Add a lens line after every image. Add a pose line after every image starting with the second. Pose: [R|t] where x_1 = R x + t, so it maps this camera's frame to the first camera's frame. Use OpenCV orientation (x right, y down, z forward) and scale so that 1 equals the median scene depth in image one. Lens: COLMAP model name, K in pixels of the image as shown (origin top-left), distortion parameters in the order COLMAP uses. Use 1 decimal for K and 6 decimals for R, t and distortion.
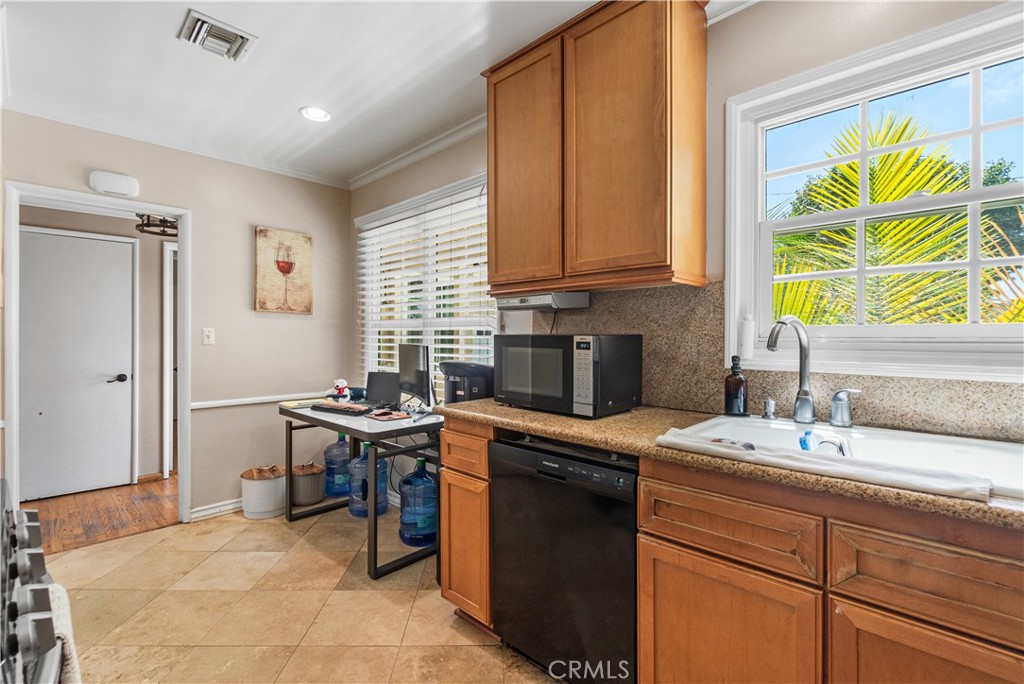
lens RADIAL K [[456.8, 0, 506.7], [0, 456.8, 343.7], [0, 0, 1]] dist [-0.001048, 0.000333]
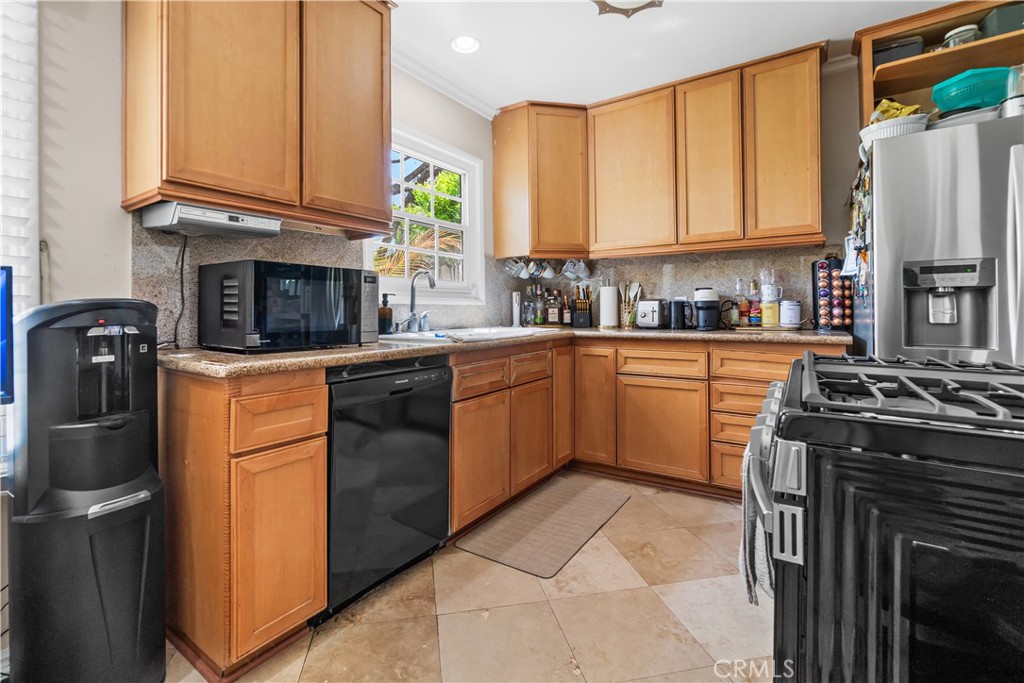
lens RADIAL K [[469.9, 0, 514.1], [0, 469.9, 307.1], [0, 0, 1]] dist [-0.000303, 0.000271]
pose [[-0.166880, 0.008605, 0.985940, -0.612150], [0.021985, 0.999746, -0.005005, 0.050747], [-0.985732, 0.020840, -0.167027, 0.510243]]
